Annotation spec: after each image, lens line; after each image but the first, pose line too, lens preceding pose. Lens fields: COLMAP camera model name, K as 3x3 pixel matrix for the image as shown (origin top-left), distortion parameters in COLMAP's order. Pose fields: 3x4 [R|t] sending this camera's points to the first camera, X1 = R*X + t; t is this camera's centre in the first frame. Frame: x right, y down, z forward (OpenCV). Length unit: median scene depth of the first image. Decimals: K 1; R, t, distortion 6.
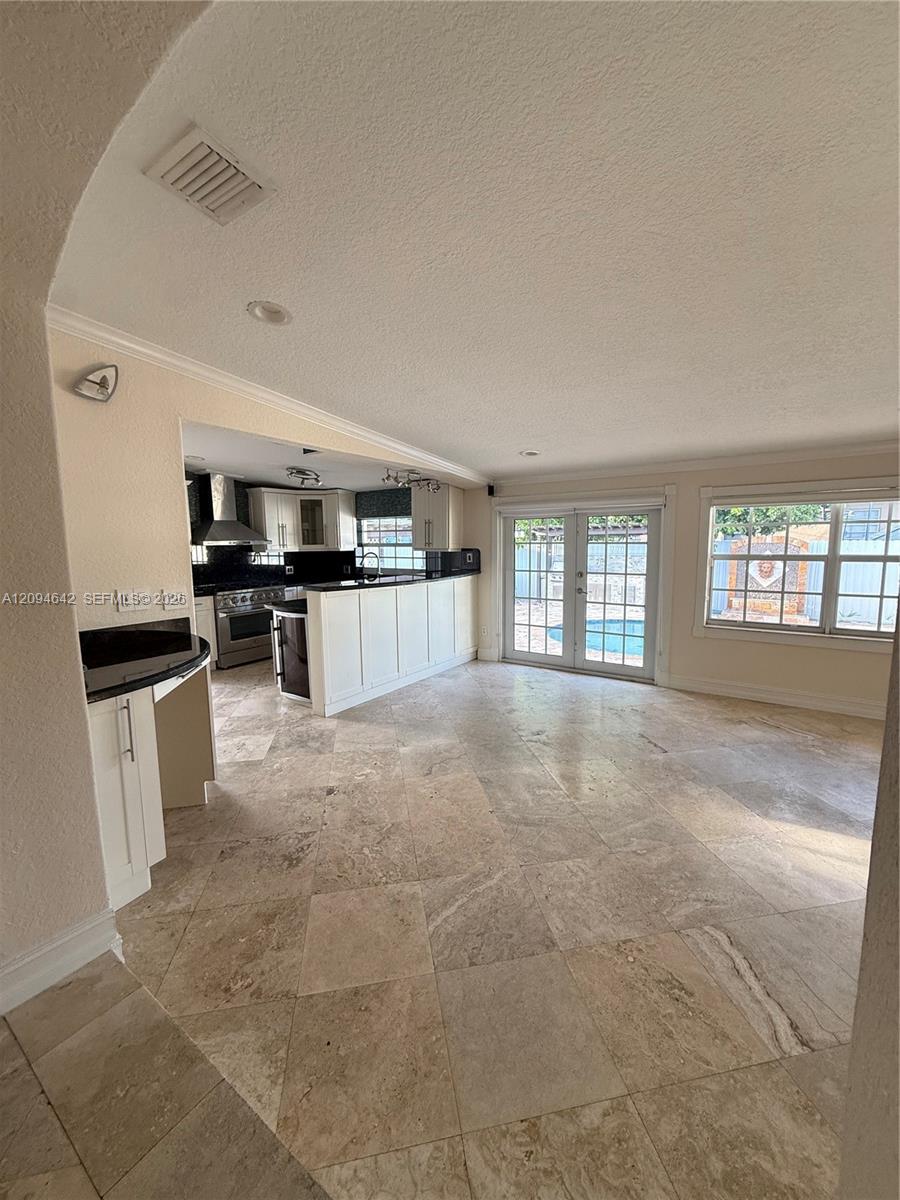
lens RADIAL K [[482.0, 0, 450.0], [0, 482.0, 600.0], [0, 0, 1]] dist [0.000661, 0.000181]
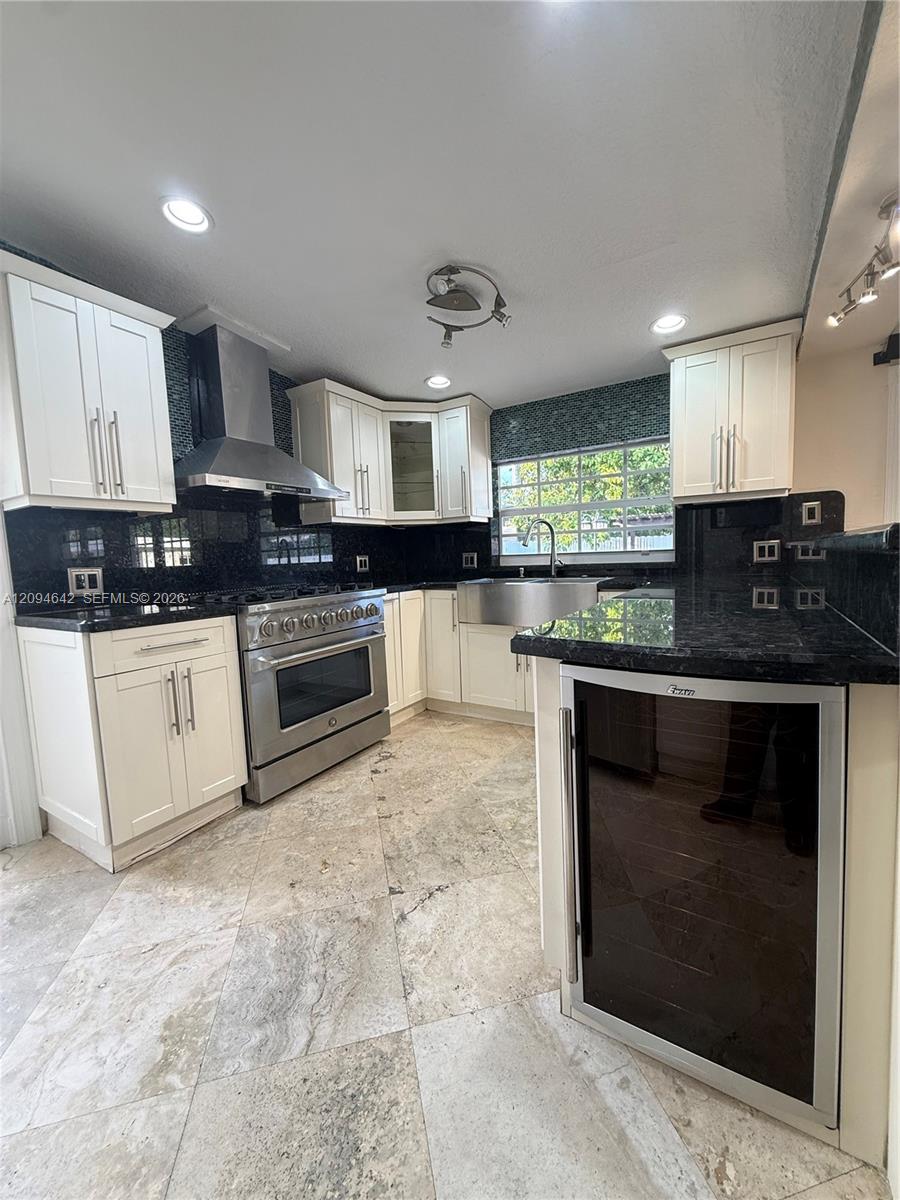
lens RADIAL K [[482.0, 0, 450.0], [0, 482.0, 600.0], [0, 0, 1]] dist [0.000661, 0.000181]
pose [[0.998538, -0.023405, 0.048724, -0.273940], [0.024662, 0.999374, -0.025369, -0.006348], [-0.048099, 0.026533, 0.998490, 0.490561]]
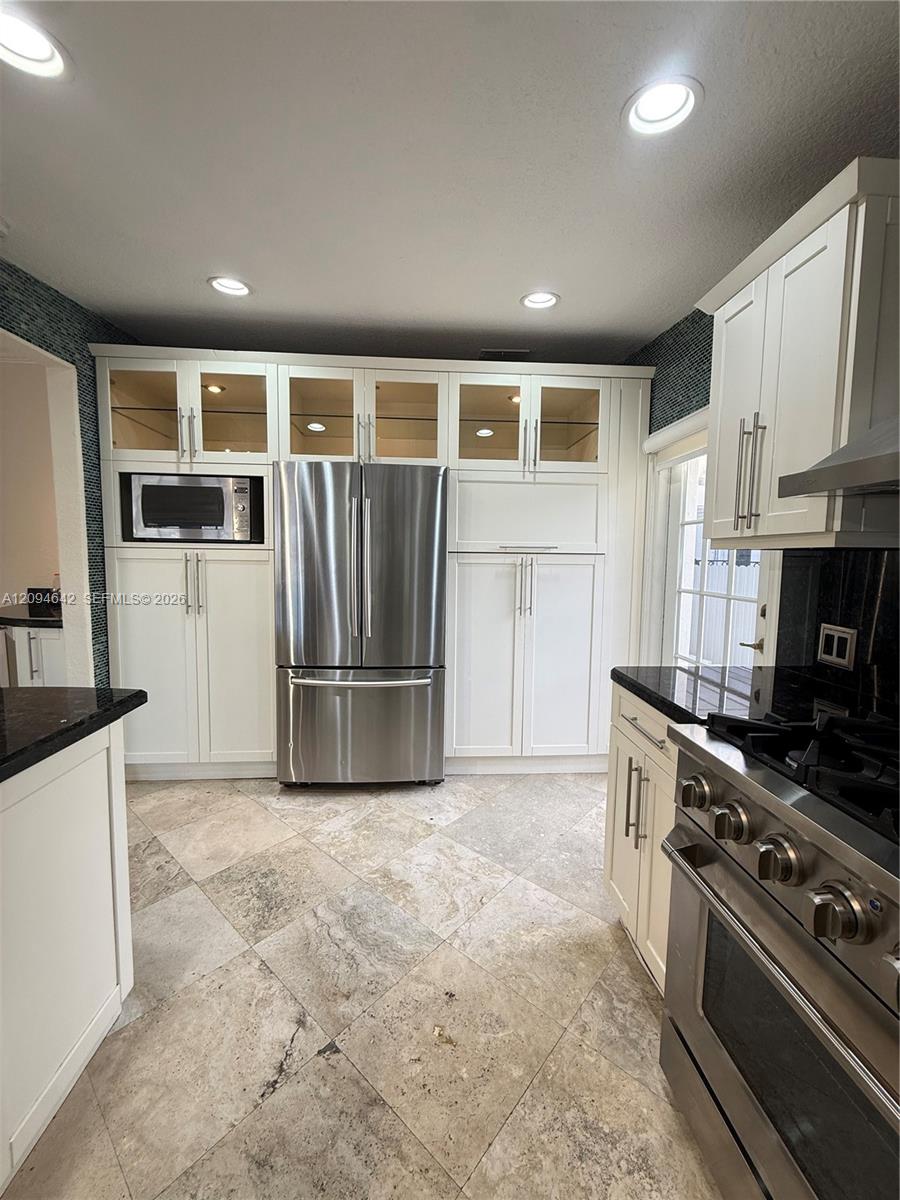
lens RADIAL K [[482.0, 0, 450.0], [0, 482.0, 600.0], [0, 0, 1]] dist [0.000661, 0.000181]
pose [[-0.784076, 0.068054, -0.616922, -0.225516], [-0.066806, 0.978942, 0.192896, -0.082102], [0.617059, 0.192459, -0.763019, 0.866955]]
